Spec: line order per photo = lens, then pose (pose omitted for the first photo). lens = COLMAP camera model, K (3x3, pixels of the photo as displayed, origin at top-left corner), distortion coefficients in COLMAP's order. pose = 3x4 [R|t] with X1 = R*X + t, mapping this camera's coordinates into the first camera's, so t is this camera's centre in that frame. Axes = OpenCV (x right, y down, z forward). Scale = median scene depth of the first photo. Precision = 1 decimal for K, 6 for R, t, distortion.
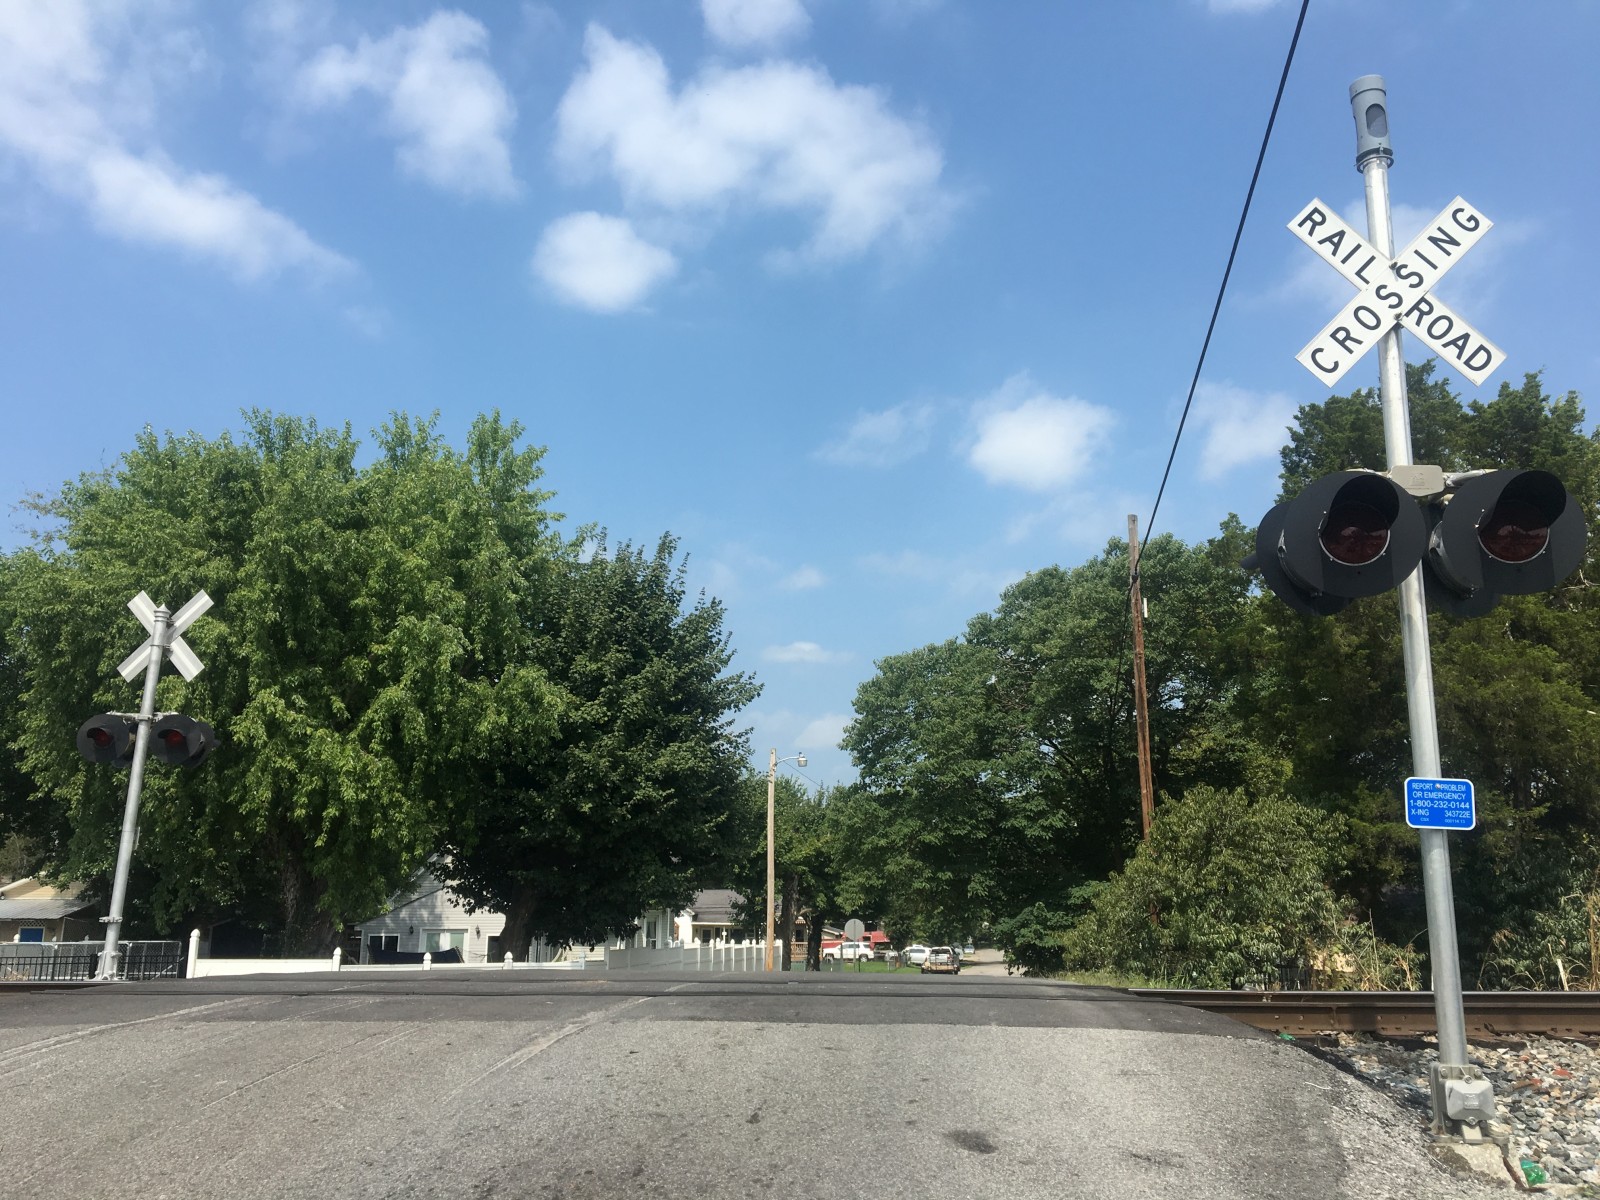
lens RADIAL K [[1357.6, 0, 819.5], [0, 1357.6, 619.1], [0, 0, 1]] dist [0.103107, -0.164477]
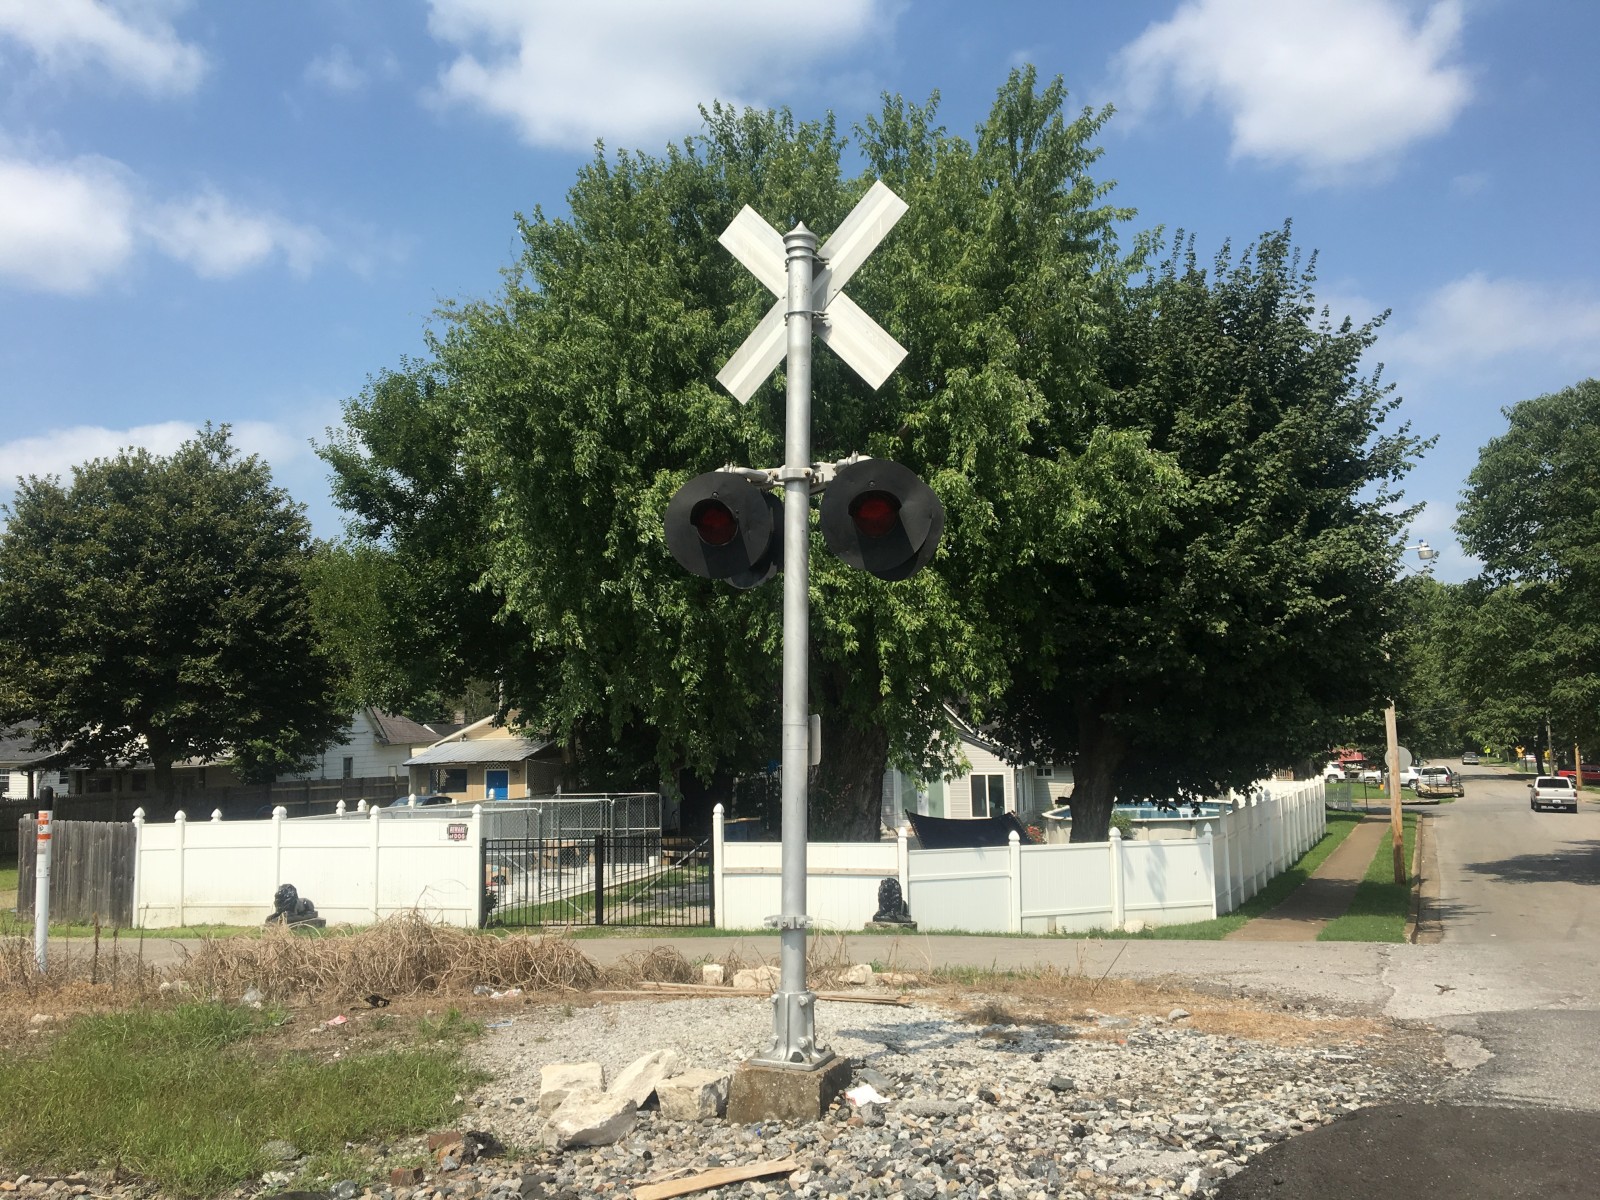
lens RADIAL K [[1349.9, 0, 827.2], [0, 1349.9, 608.4], [0, 0, 1]] dist [0.121597, -0.179655]
pose [[0.966561, -0.042611, -0.252874, -0.212843], [0.074844, 0.990039, 0.119251, 0.035847], [0.245273, -0.134190, 0.960122, 0.331092]]
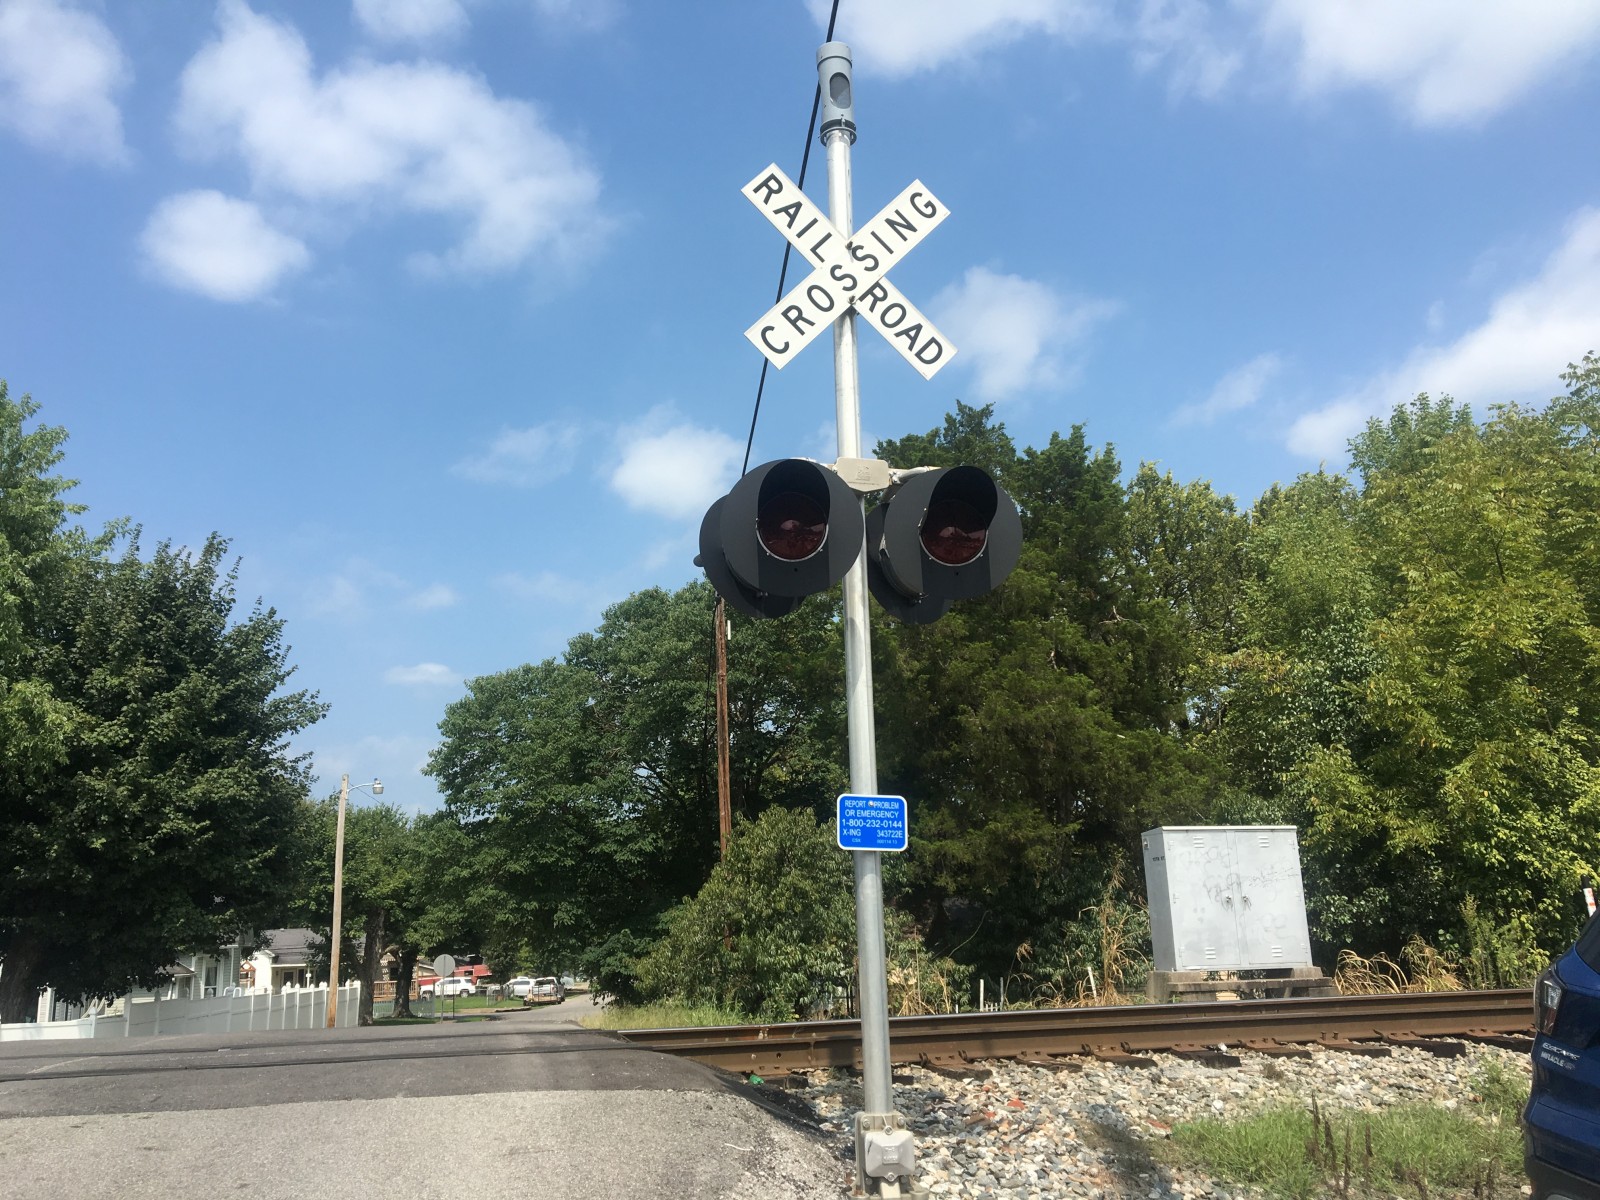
lens RADIAL K [[1349.9, 0, 827.2], [0, 1349.9, 608.4], [0, 0, 1]] dist [0.121597, -0.179655]
pose [[0.960035, 0.031222, 0.278134, 0.030657], [-0.024015, 0.999283, -0.029281, 0.003292], [-0.278848, 0.021432, 0.960096, 0.024997]]
